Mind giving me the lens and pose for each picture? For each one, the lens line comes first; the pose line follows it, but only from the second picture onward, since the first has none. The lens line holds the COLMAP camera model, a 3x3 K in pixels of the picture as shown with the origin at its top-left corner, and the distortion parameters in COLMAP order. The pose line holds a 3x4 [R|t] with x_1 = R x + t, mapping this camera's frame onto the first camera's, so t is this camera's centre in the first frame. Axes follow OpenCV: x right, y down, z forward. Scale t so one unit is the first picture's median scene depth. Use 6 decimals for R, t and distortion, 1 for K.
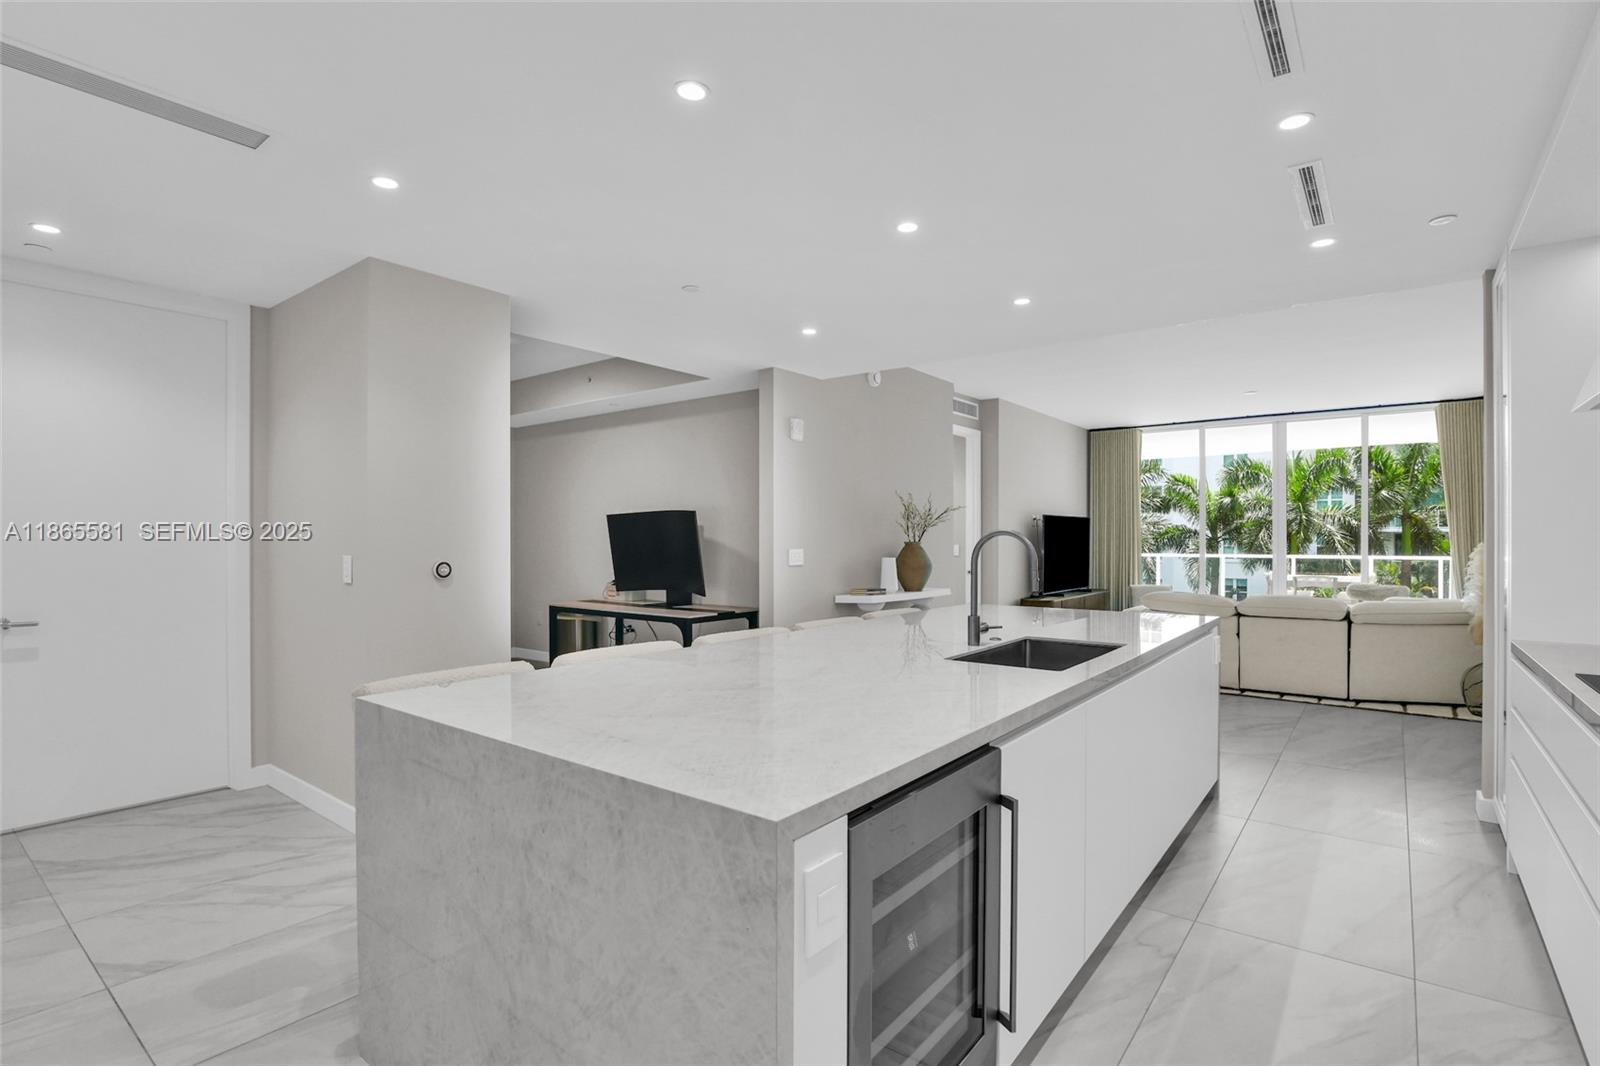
lens RADIAL K [[787.0, 0, 800.0], [0, 787.0, 533.0], [0, 0, 1]] dist [-0.013952, 0.000012]
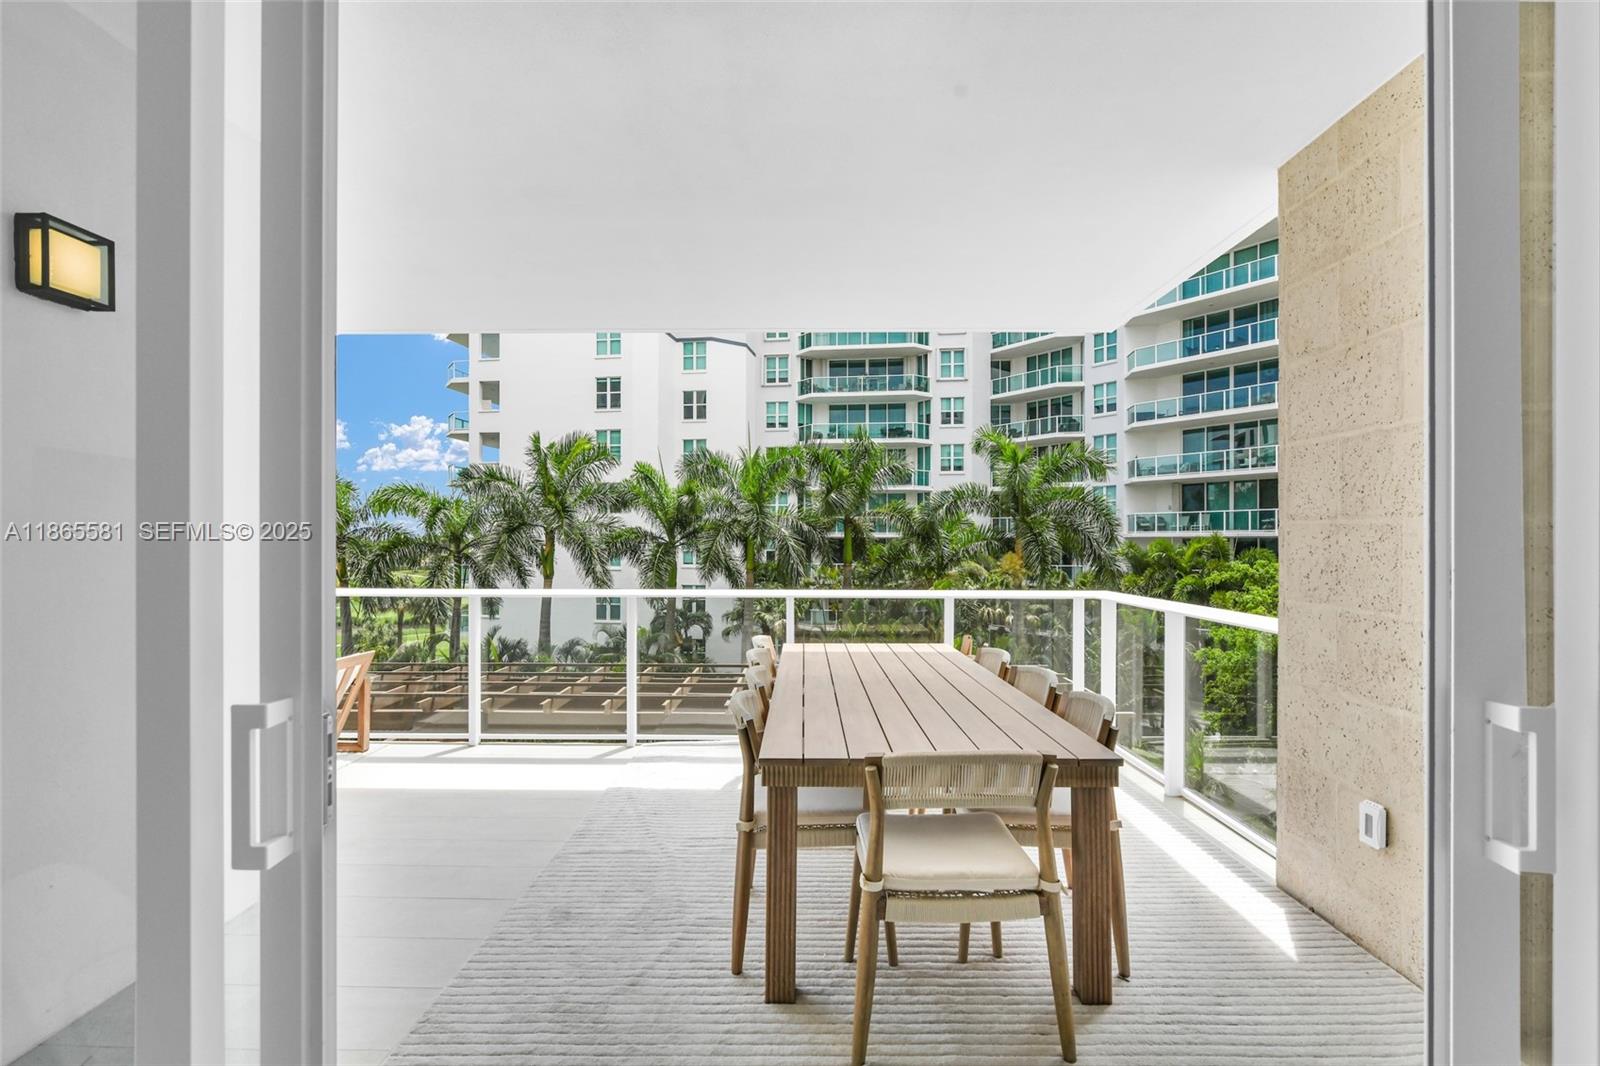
lens RADIAL K [[767.1, 0, 802.3], [0, 767.1, 544.3], [0, 0, 1]] dist [-0.013811, -0.000412]
pose [[0.801177, 0.001858, 0.598425, 0.515188], [-0.008429, 0.999931, 0.008181, 0.001482], [-0.598368, -0.011599, 0.801137, 0.877925]]
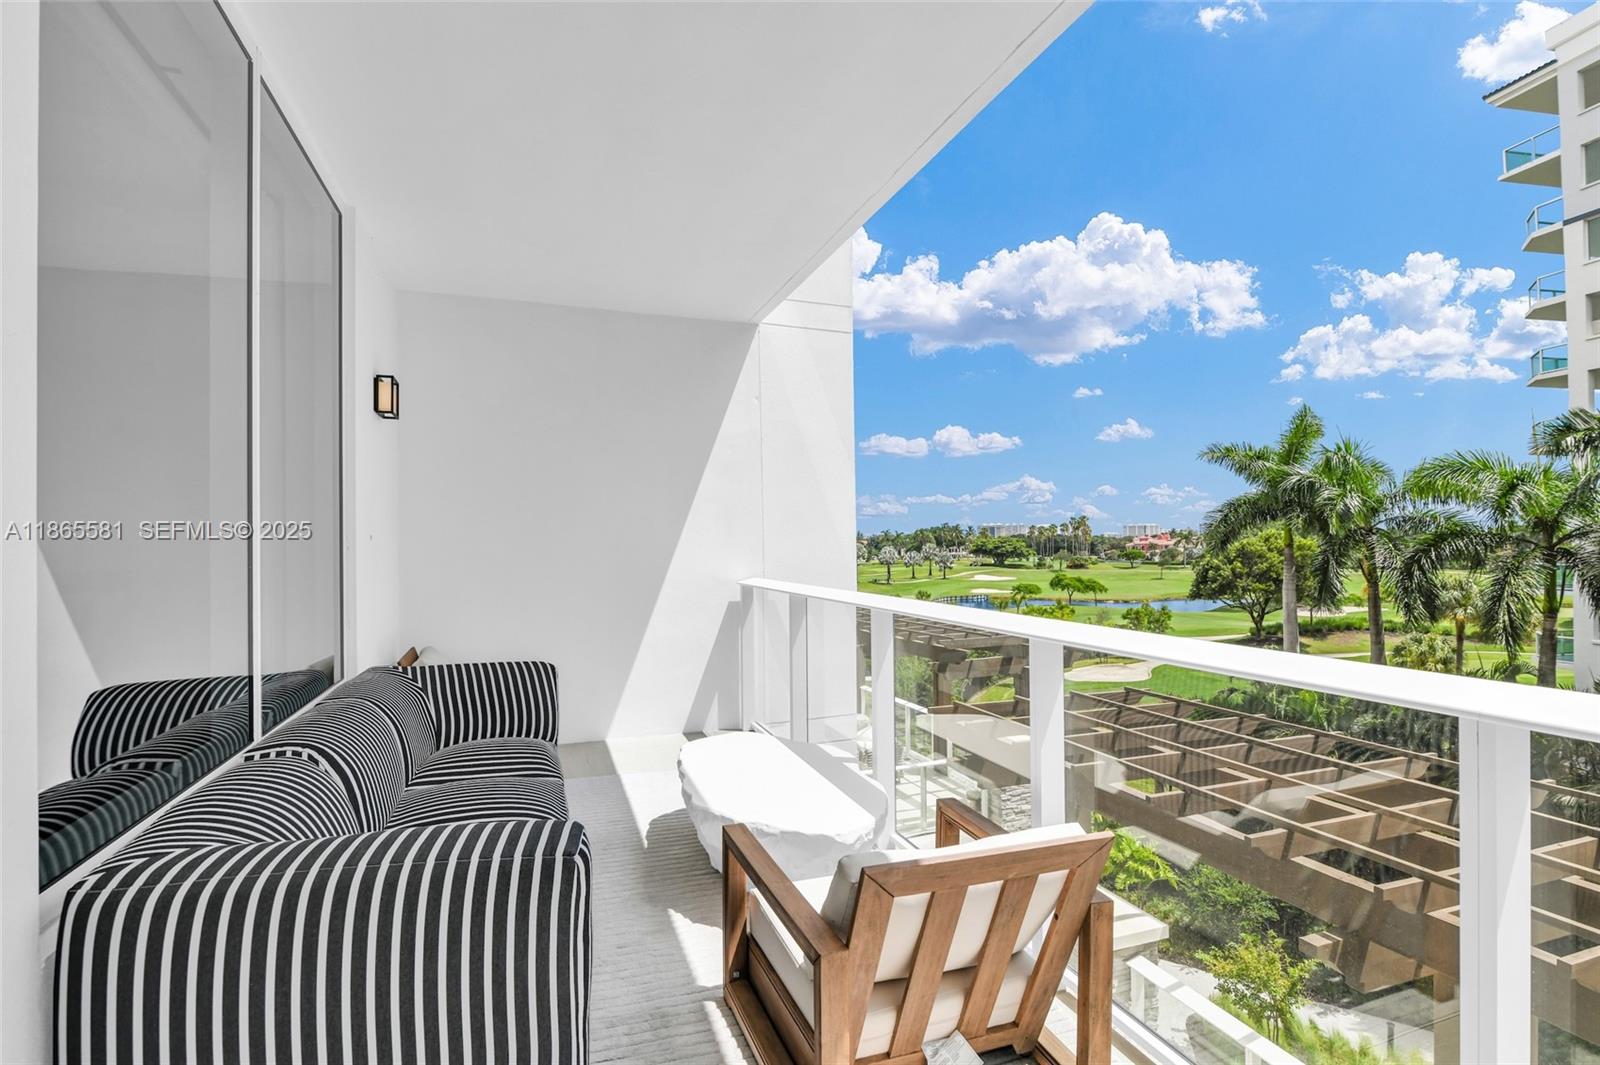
lens RADIAL K [[754.4, 0, 789.4], [0, 754.4, 539.4], [0, 0, 1]] dist [-0.011289, -0.000944]
pose [[0.835859, -0.010238, -0.548848, 0.634790], [0.013041, 0.999914, 0.001209, 0.022955], [0.548789, -0.008168, 0.835921, 1.359453]]
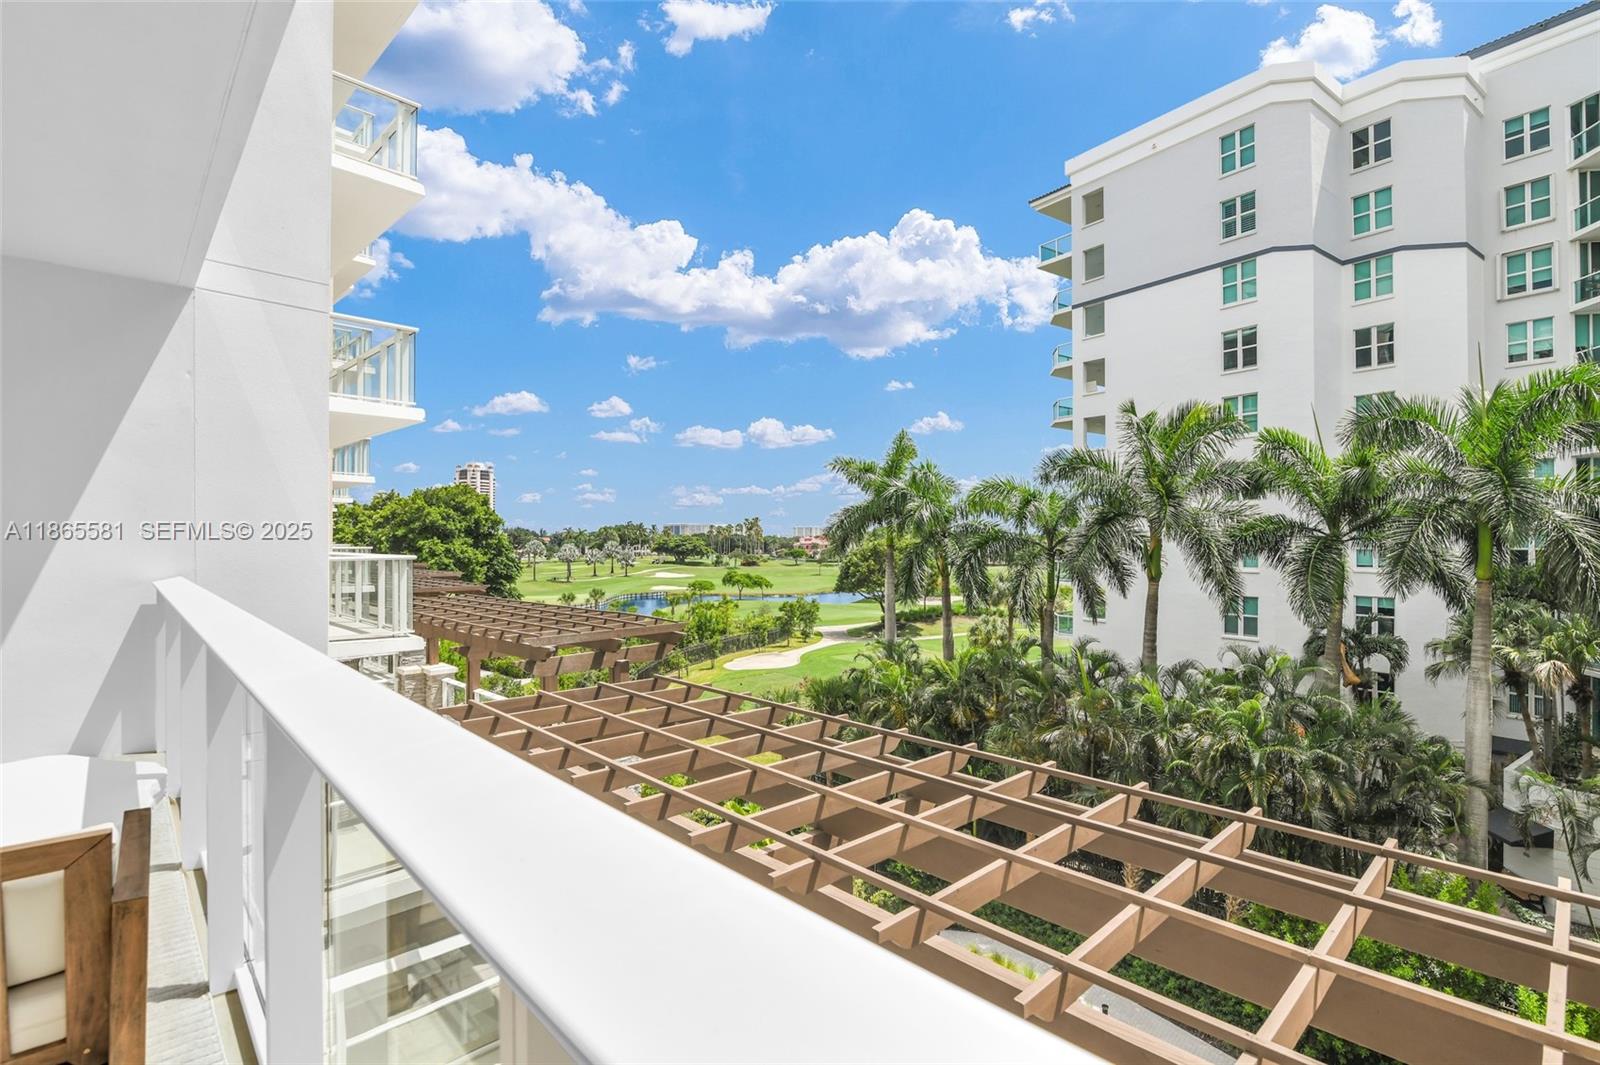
lens RADIAL K [[740.9, 0, 806.2], [0, 740.9, 536.8], [0, 0, 1]] dist [-0.014337, -0.000132]
pose [[0.987485, 0.001566, -0.157706, 0.815058], [-0.001170, 0.999996, 0.002603, 0.024099], [0.157710, -0.002386, 0.987483, 1.417079]]
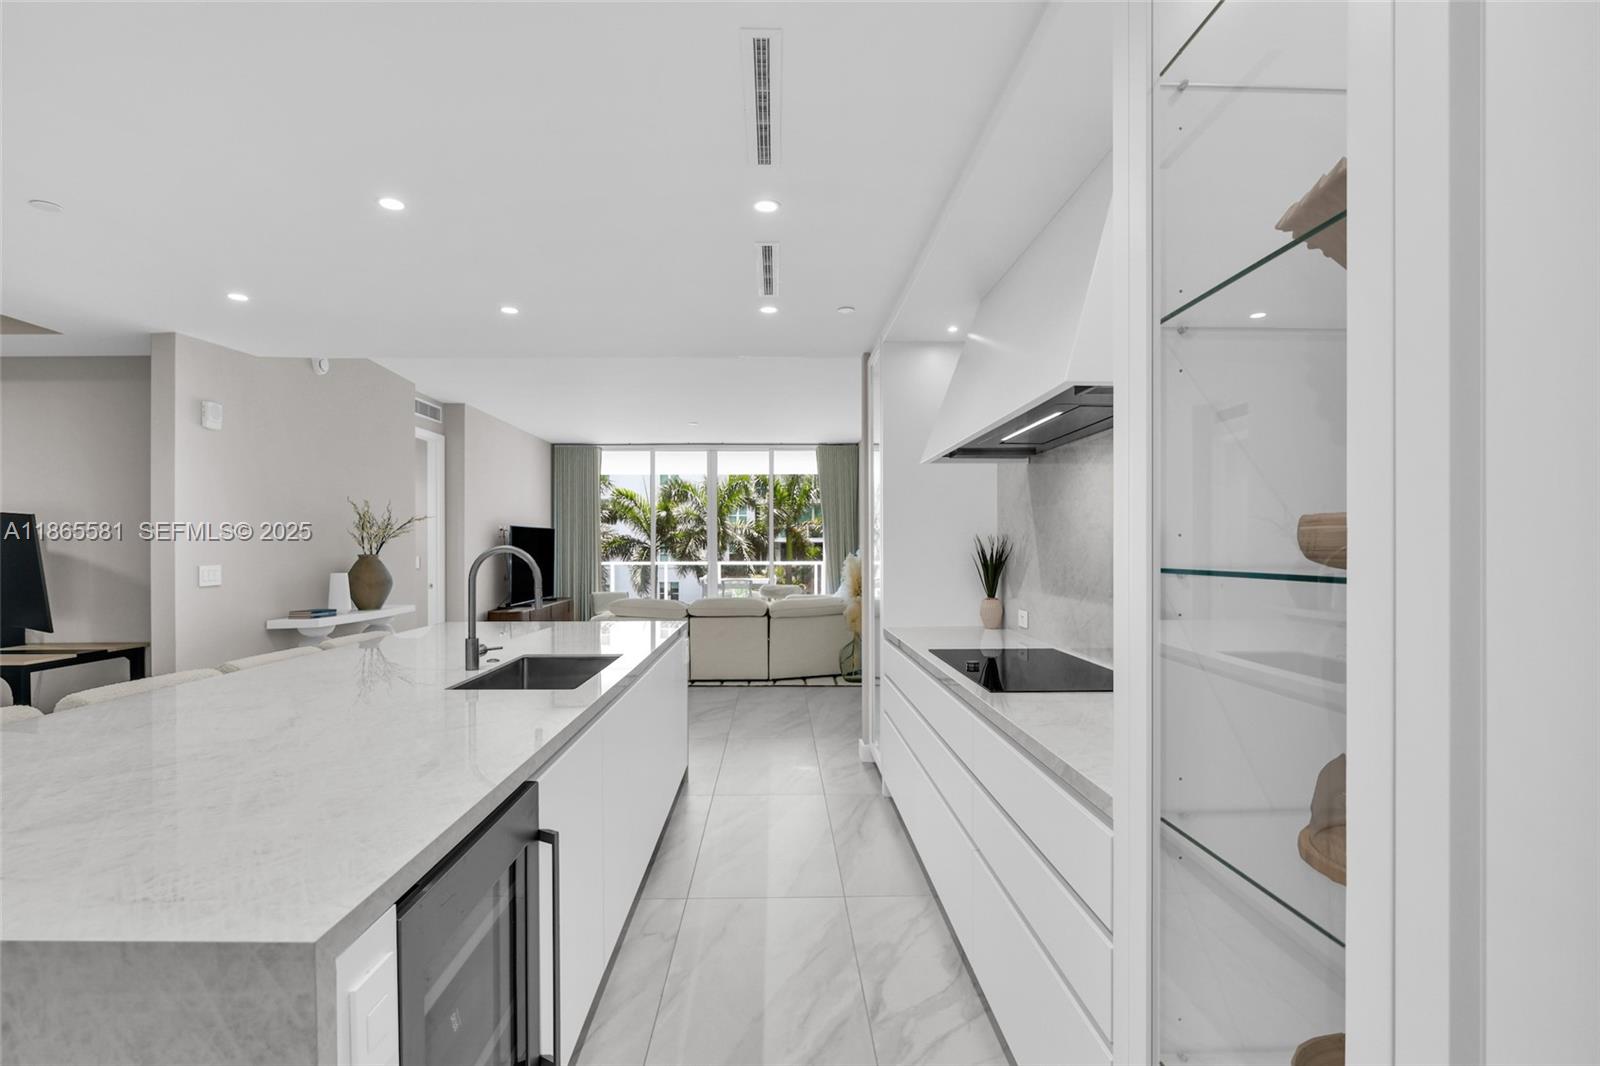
lens RADIAL K [[767.1, 0, 802.3], [0, 767.1, 544.3], [0, 0, 1]] dist [-0.013811, -0.000412]
pose [[0.776019, 0.001208, 0.630709, -0.013975], [-0.003660, 0.999990, 0.002589, -0.003077], [-0.630700, -0.004318, 0.776015, 0.012678]]
